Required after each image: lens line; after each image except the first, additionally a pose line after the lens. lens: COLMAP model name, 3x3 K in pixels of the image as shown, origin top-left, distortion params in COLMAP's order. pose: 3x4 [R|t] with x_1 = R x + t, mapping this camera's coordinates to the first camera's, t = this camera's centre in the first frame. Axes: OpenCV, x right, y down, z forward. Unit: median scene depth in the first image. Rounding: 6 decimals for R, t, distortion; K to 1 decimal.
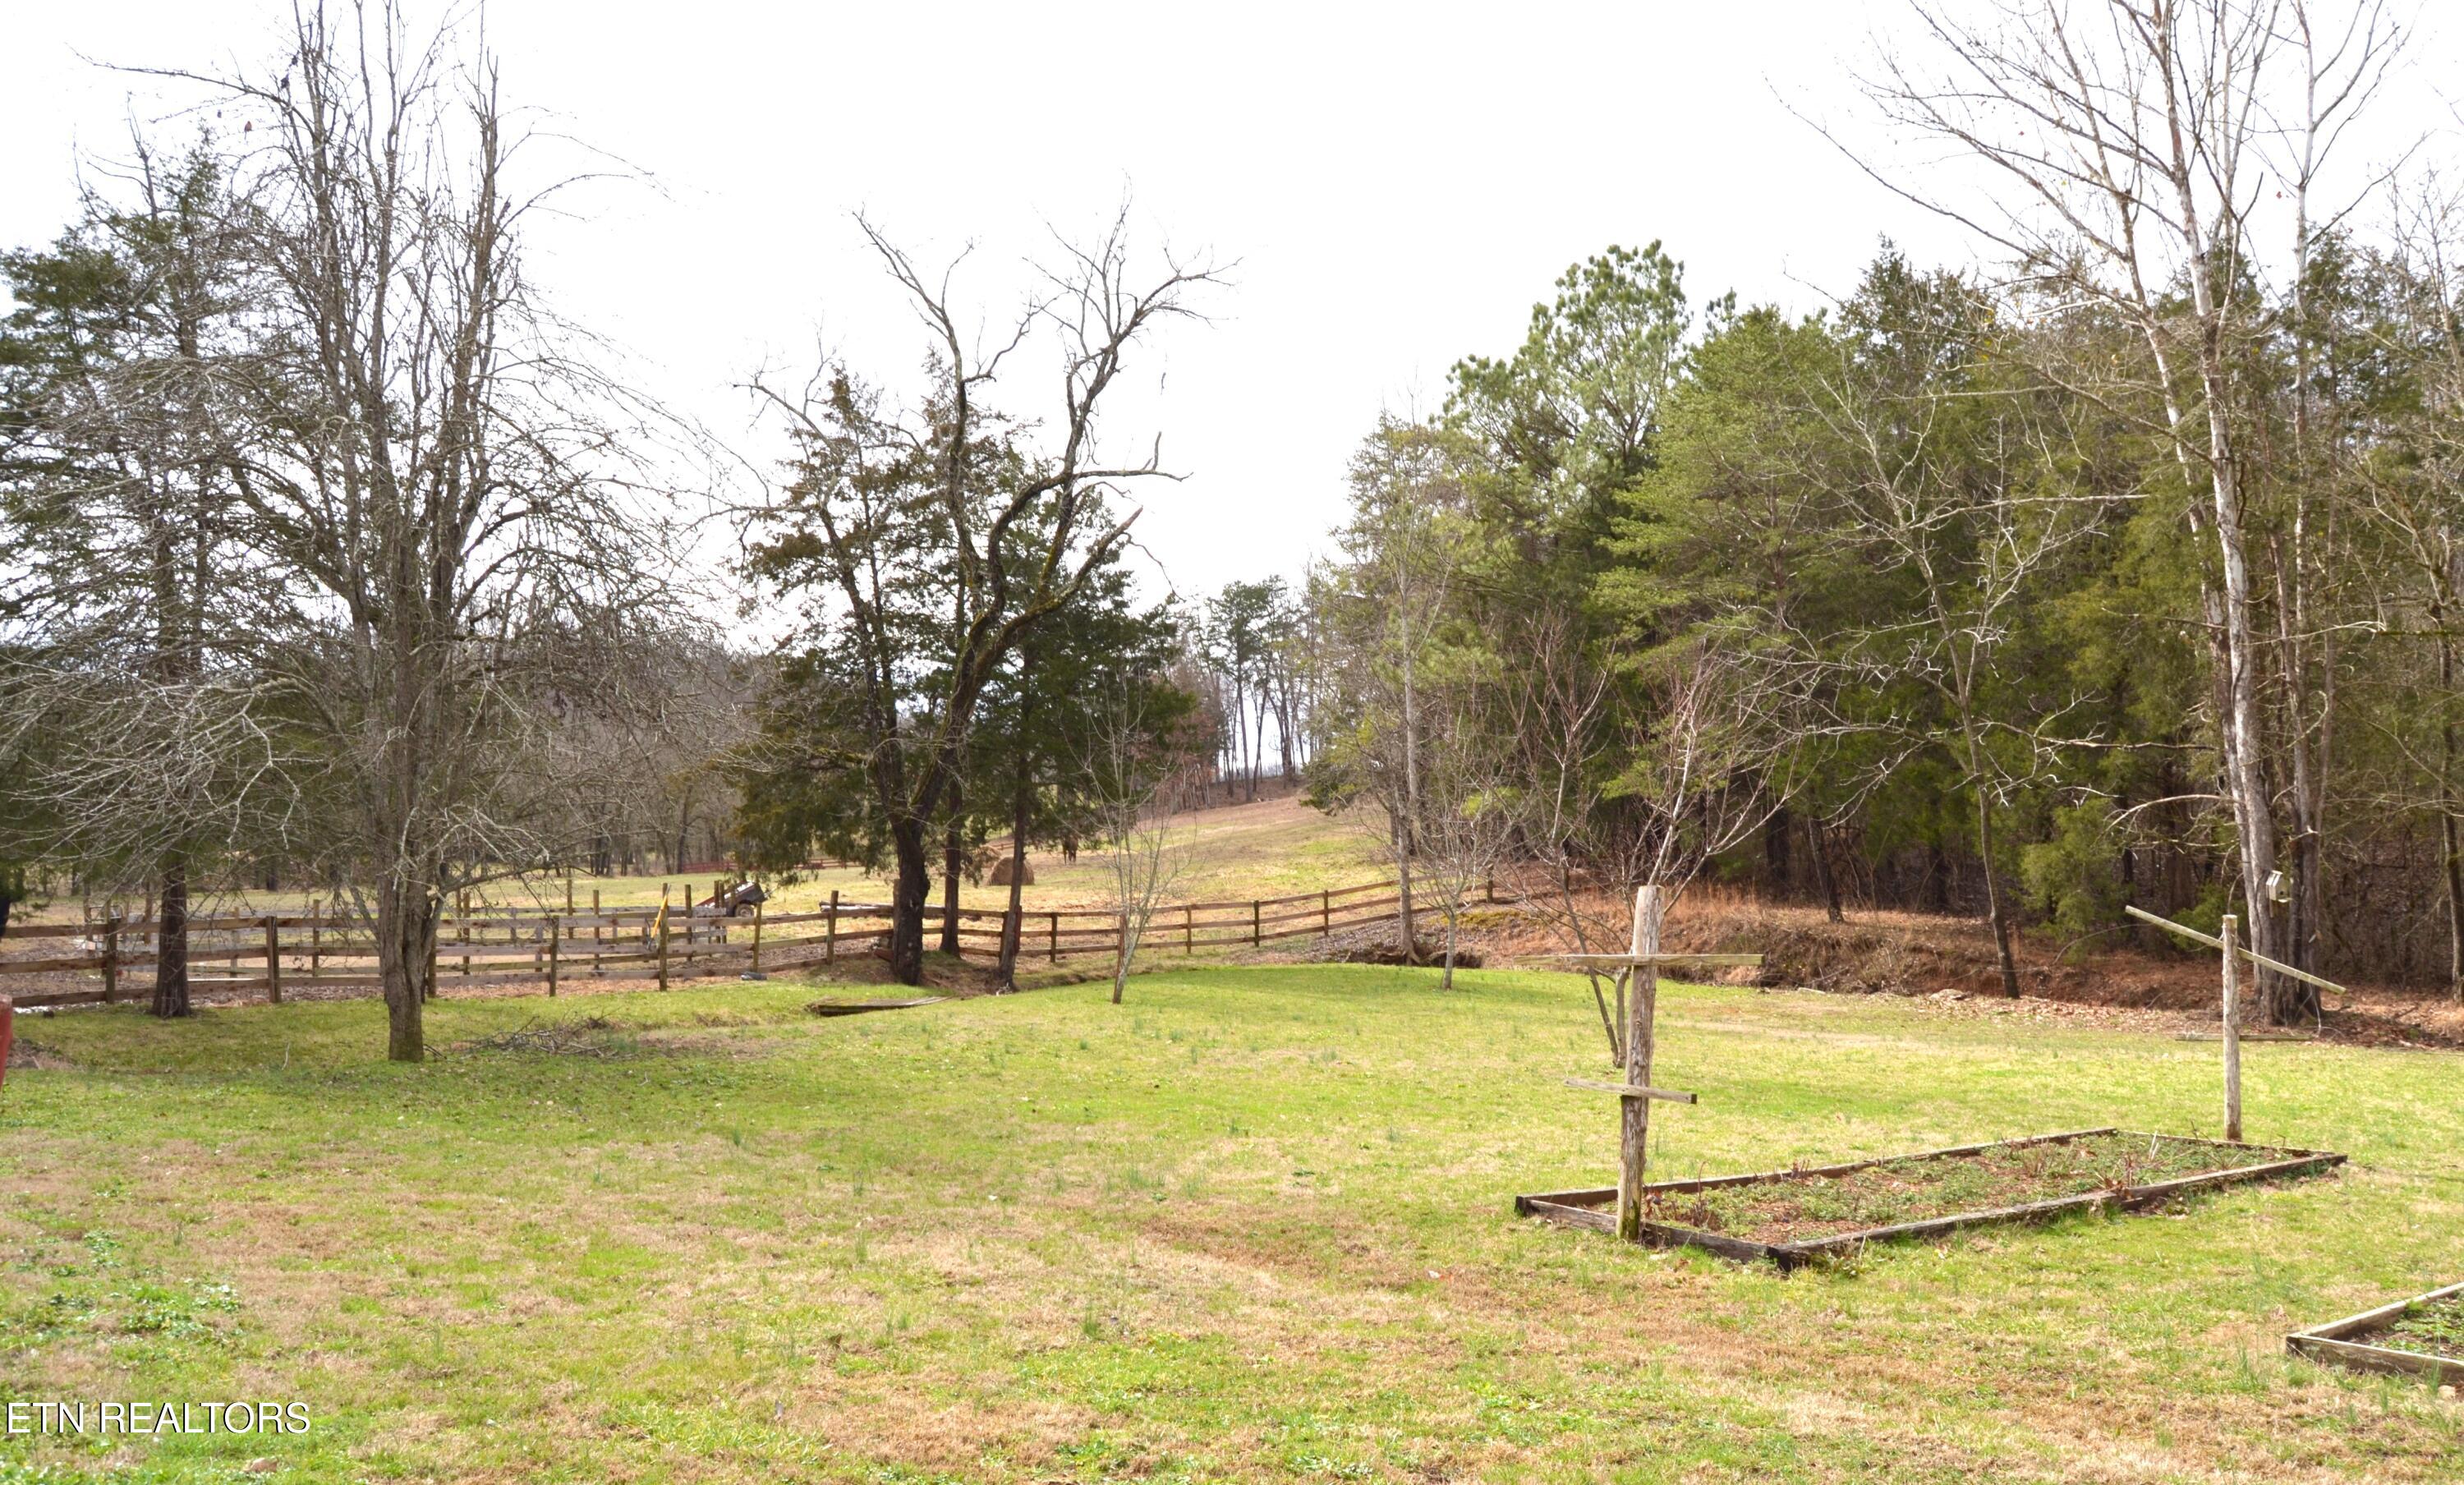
lens RADIAL K [[1964.9, 0, 1240.1], [0, 1964.9, 743.0], [0, 0, 1]] dist [-0.010011, -0.000875]
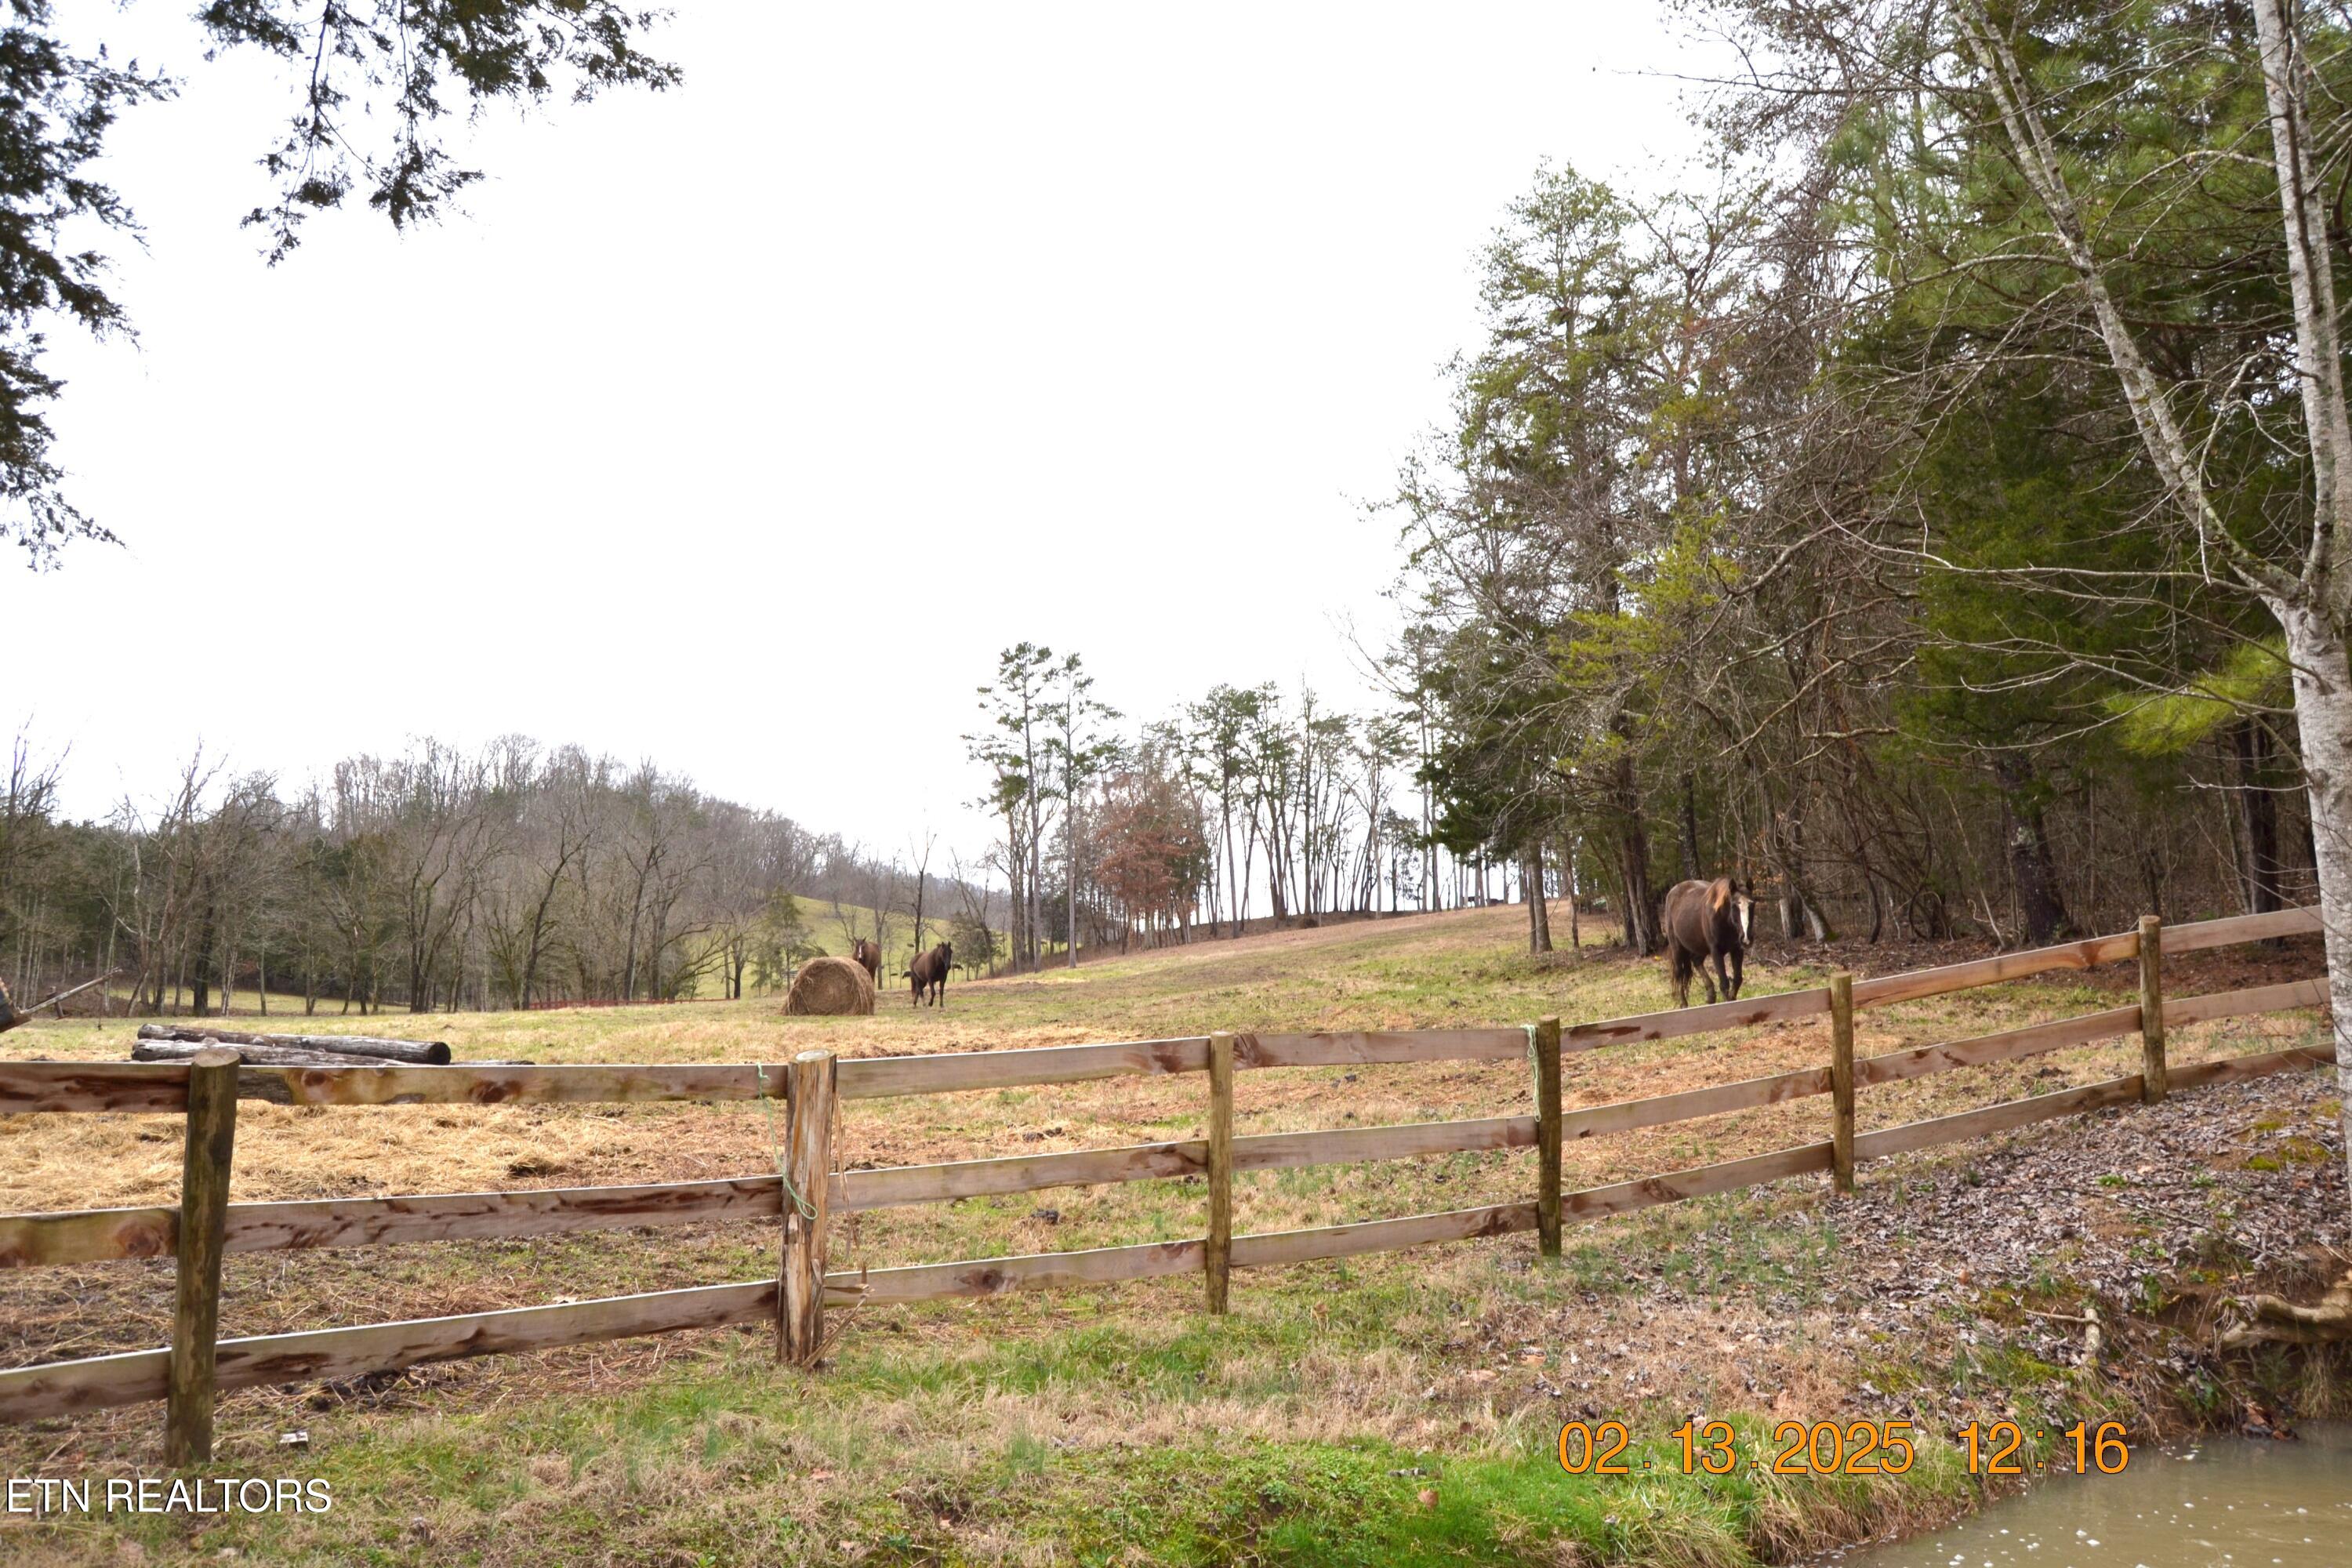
lens RADIAL K [[1878.0, 0, 1184.4], [0, 1878.0, 789.8], [0, 0, 1]] dist [-0.096812, 0.045298]
pose [[0.999849, 0.008026, -0.015441, -0.006230], [-0.009011, 0.997857, -0.064806, 0.016518], [0.014888, 0.064936, 0.997778, 0.193169]]
